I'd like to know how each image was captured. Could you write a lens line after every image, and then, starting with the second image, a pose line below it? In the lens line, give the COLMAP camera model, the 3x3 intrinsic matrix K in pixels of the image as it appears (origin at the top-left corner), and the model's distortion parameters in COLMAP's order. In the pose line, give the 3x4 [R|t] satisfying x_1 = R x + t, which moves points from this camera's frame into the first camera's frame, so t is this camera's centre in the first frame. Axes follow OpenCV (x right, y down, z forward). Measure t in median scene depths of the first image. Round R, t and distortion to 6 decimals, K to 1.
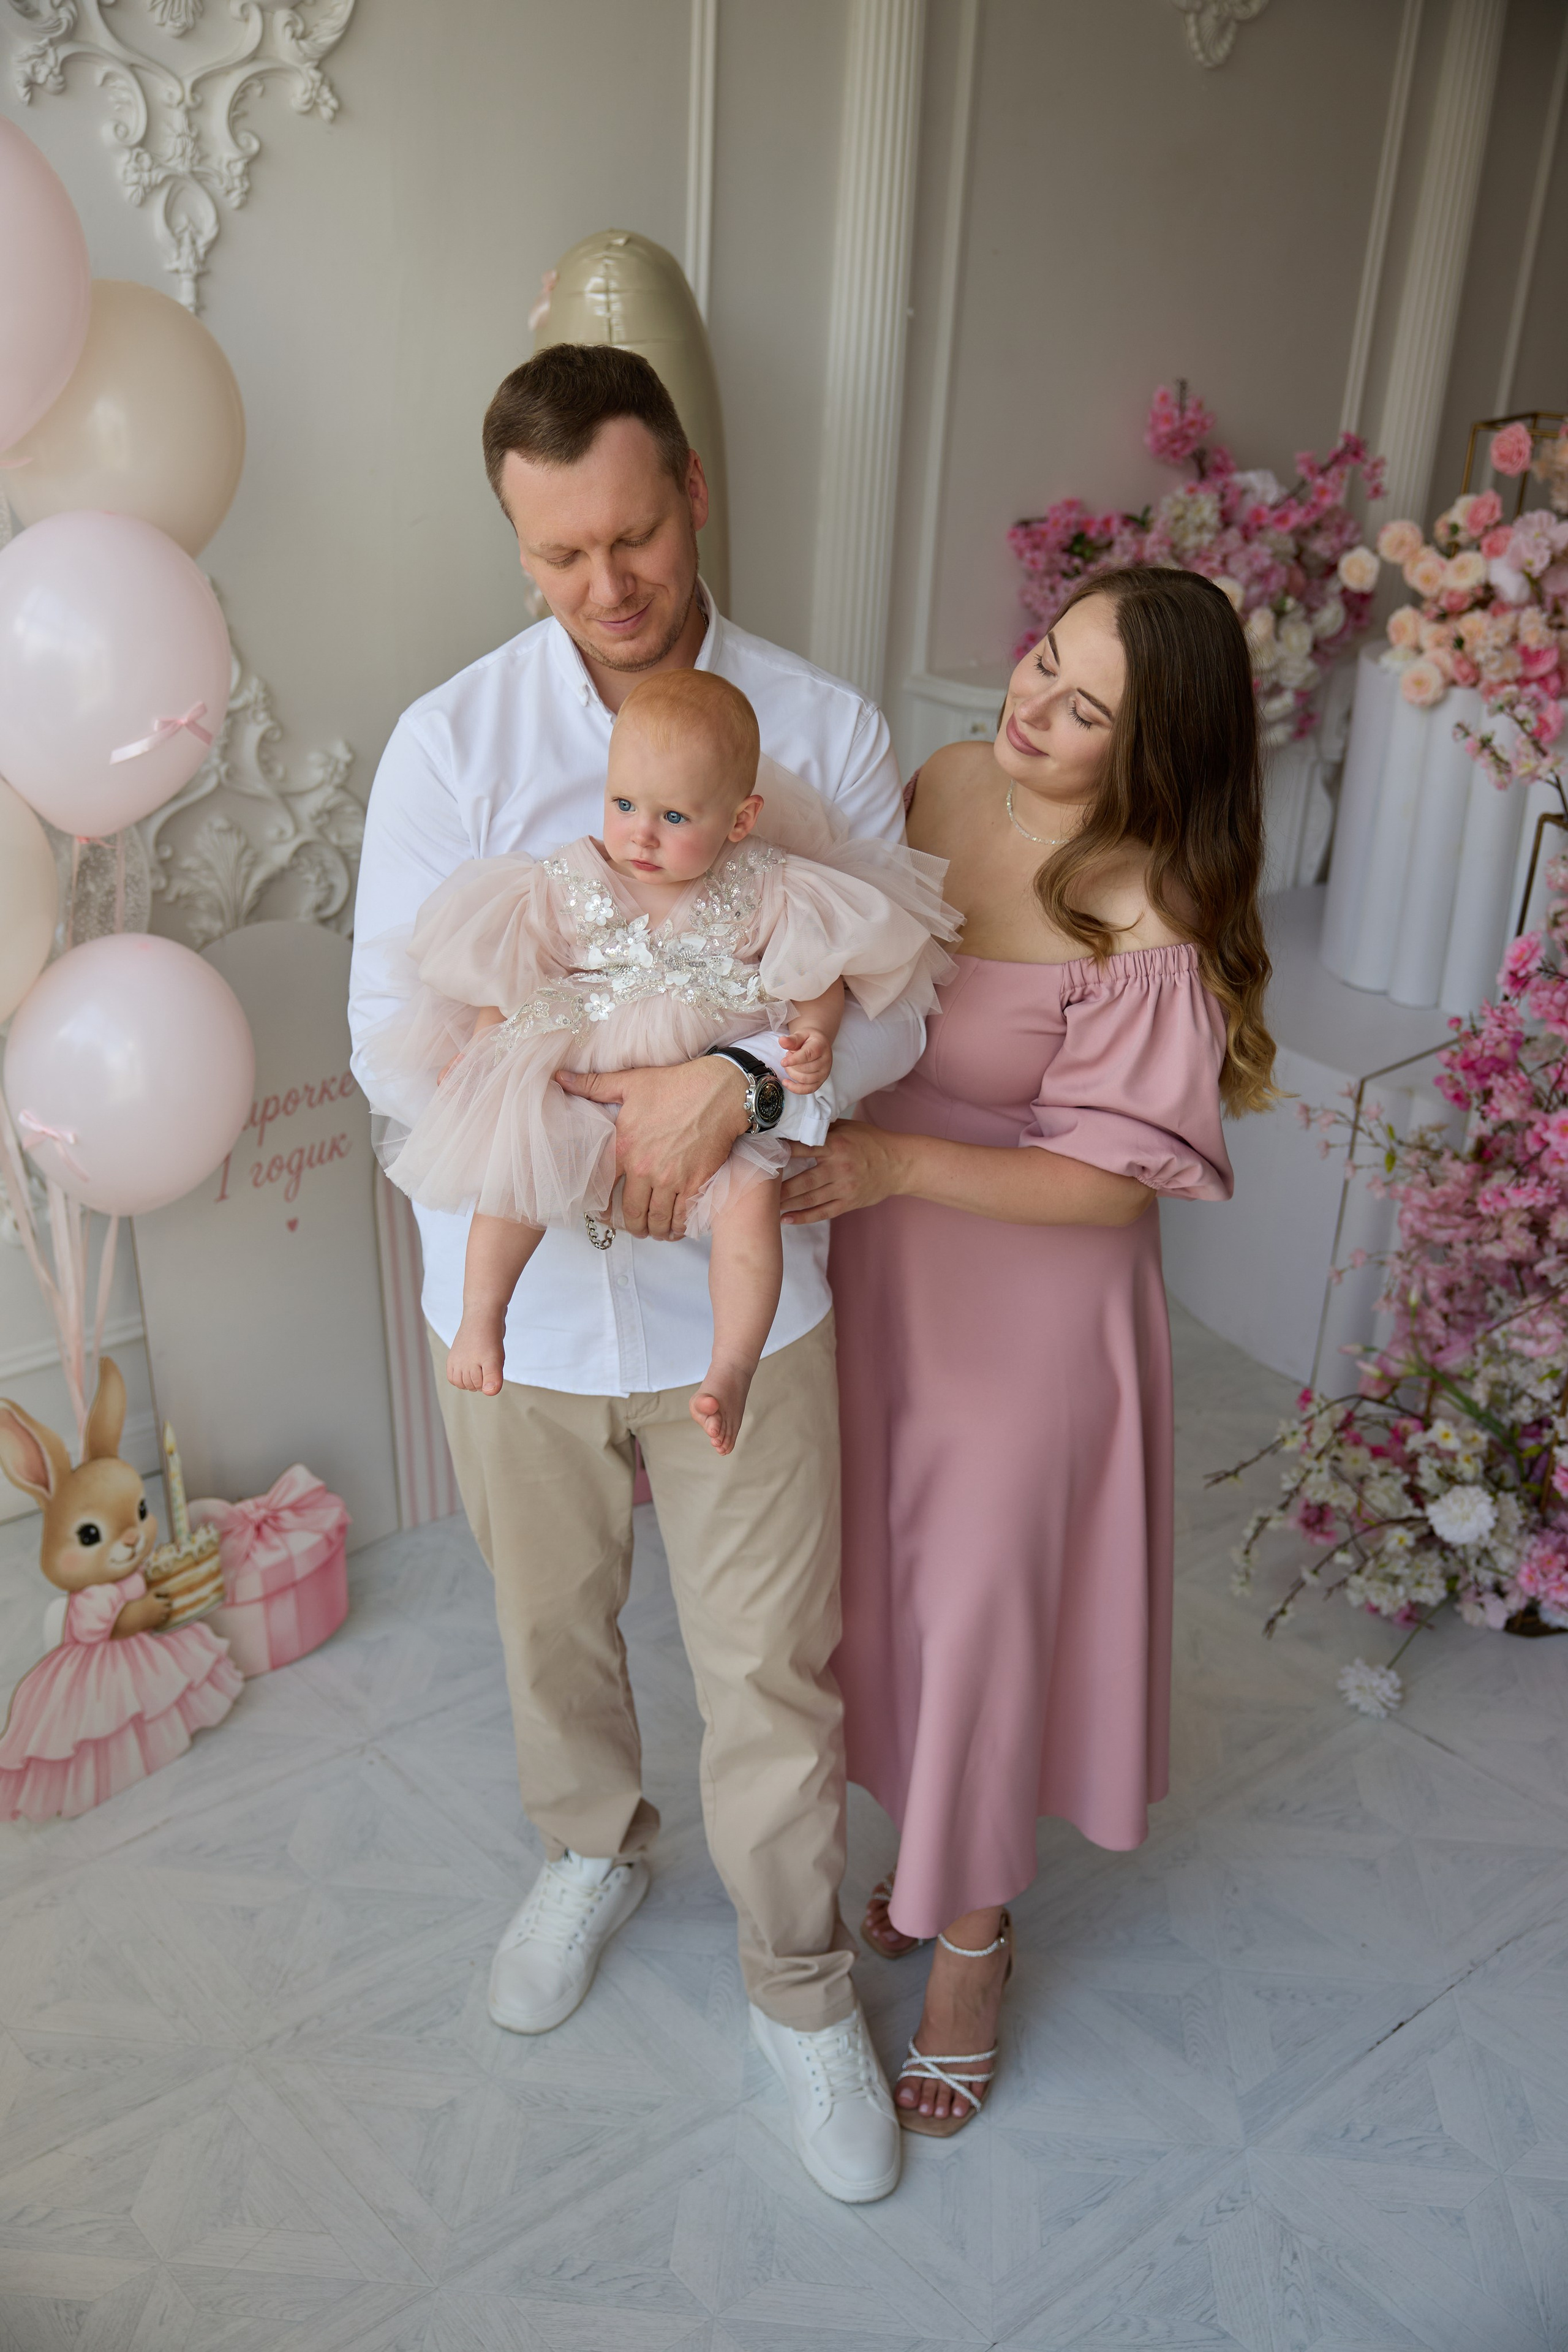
lens RADIAL K [[2286.0, 0, 777.1], [0, 2286.0, 1183.1], [0, 0, 1]] dist [-0.014358, 0.075278]
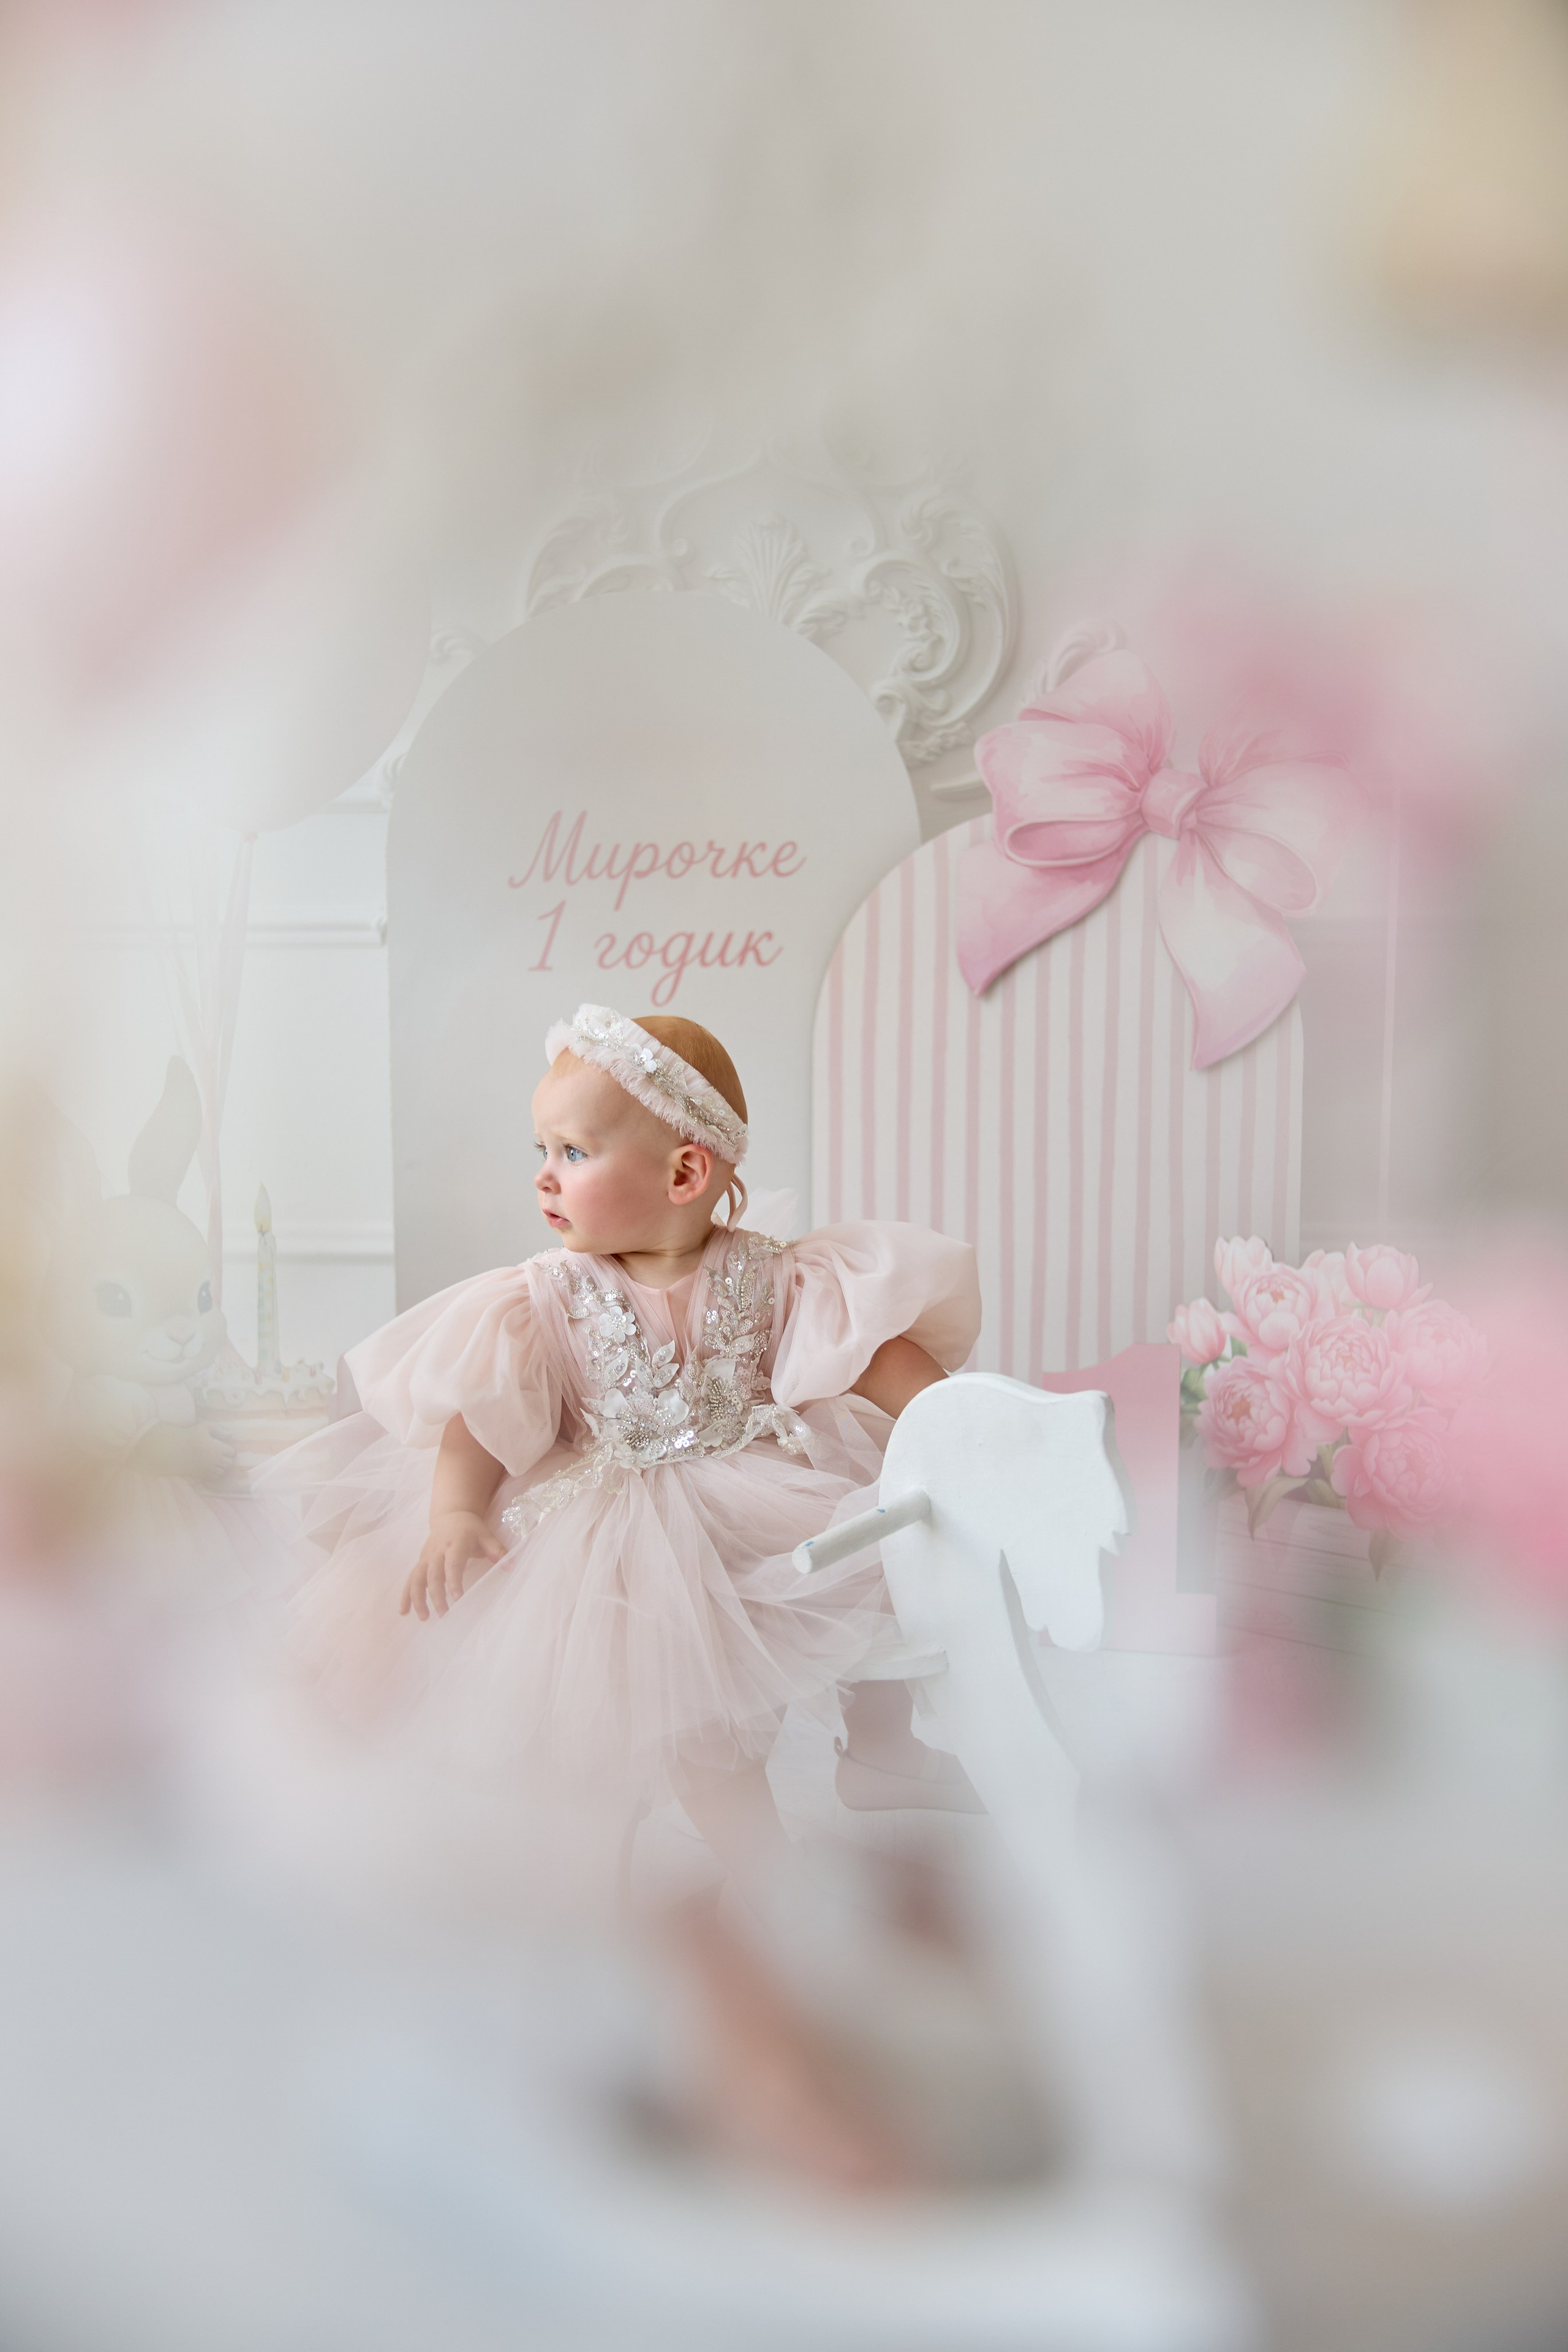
lens RADIAL K [[3125.7, 0, 784.0], [0, 3125.7, 1176.0], [0, 0, 1]] dist [-0.022839, -0.007587]
pose [[0.734554, 0.096110, -0.671710, 0.455001], [-0.239011, 0.963123, -0.123566, 0.166340], [0.635063, 0.251312, 0.730437, 0.358856]]
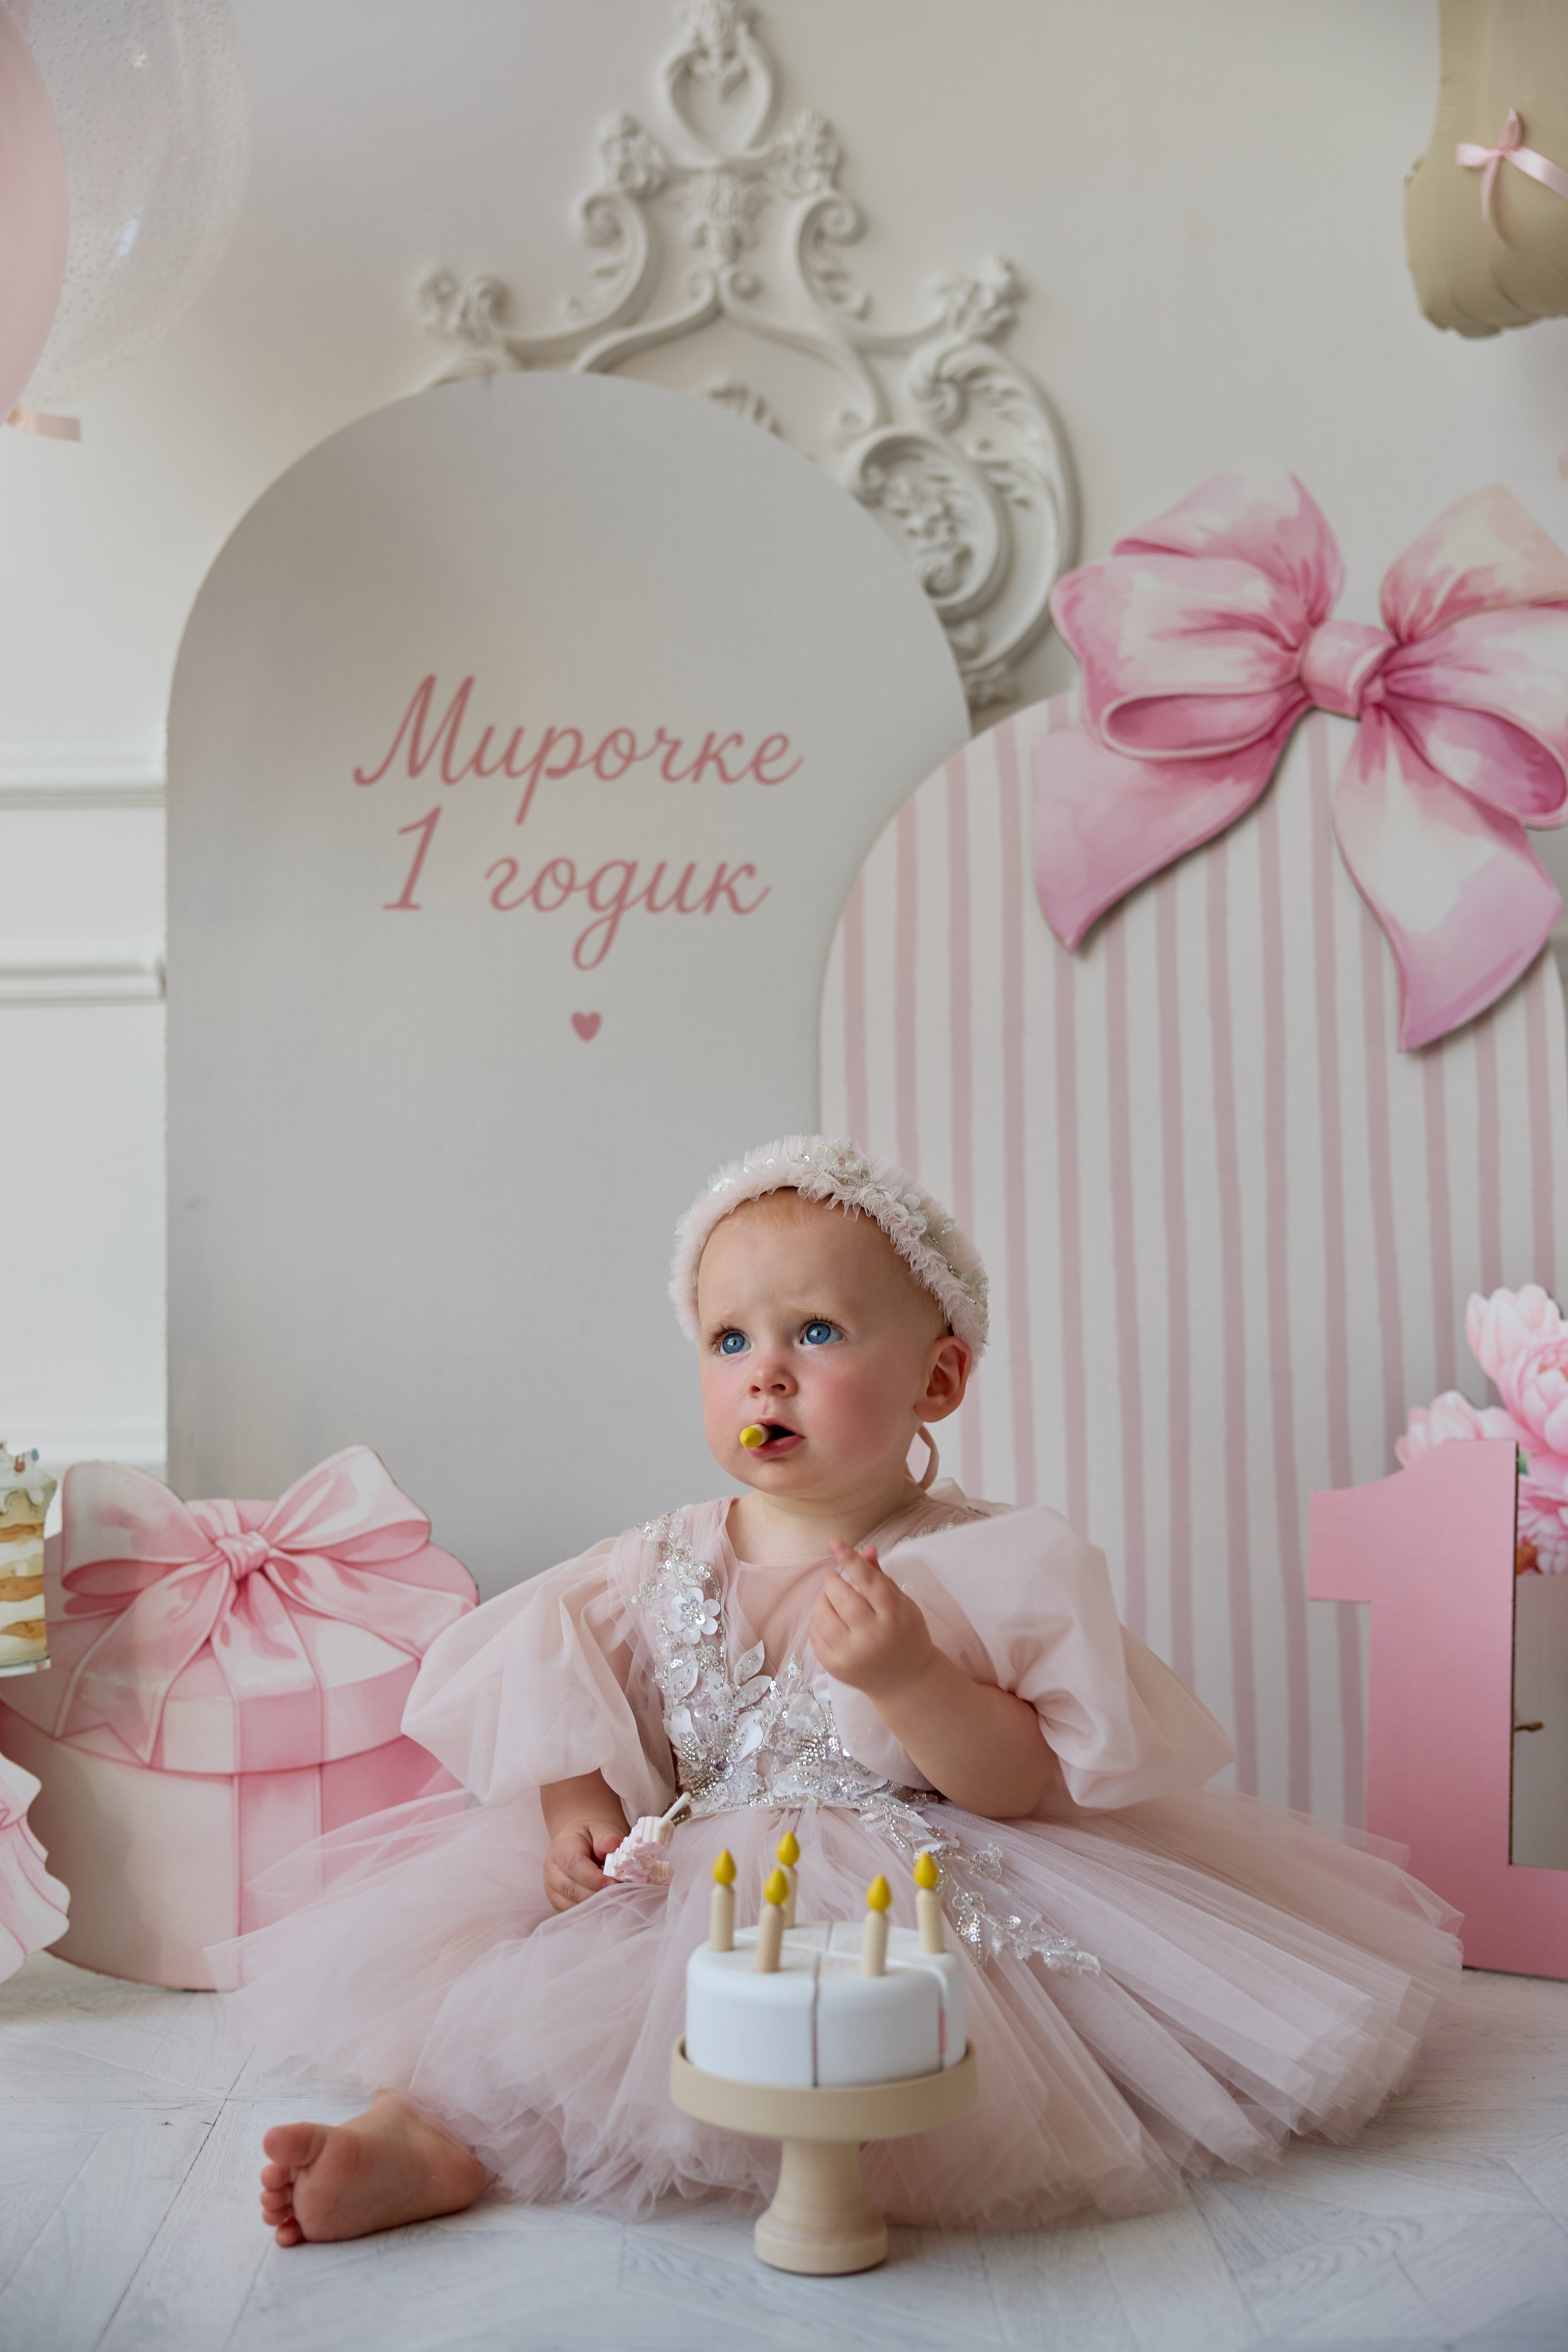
lens RADIAL K [[3171.6, 0, 784.0], [0, 3171.6, 1176.0], [0, 0, 1]] dist [-0.006856, -0.016387]
pose [[0.771886, -0.072165, -0.631651, 0.208167], [-0.209813, 0.908958, -0.360242, 0.263735], [0.600141, 0.410595, 0.686471, 0.625278]]
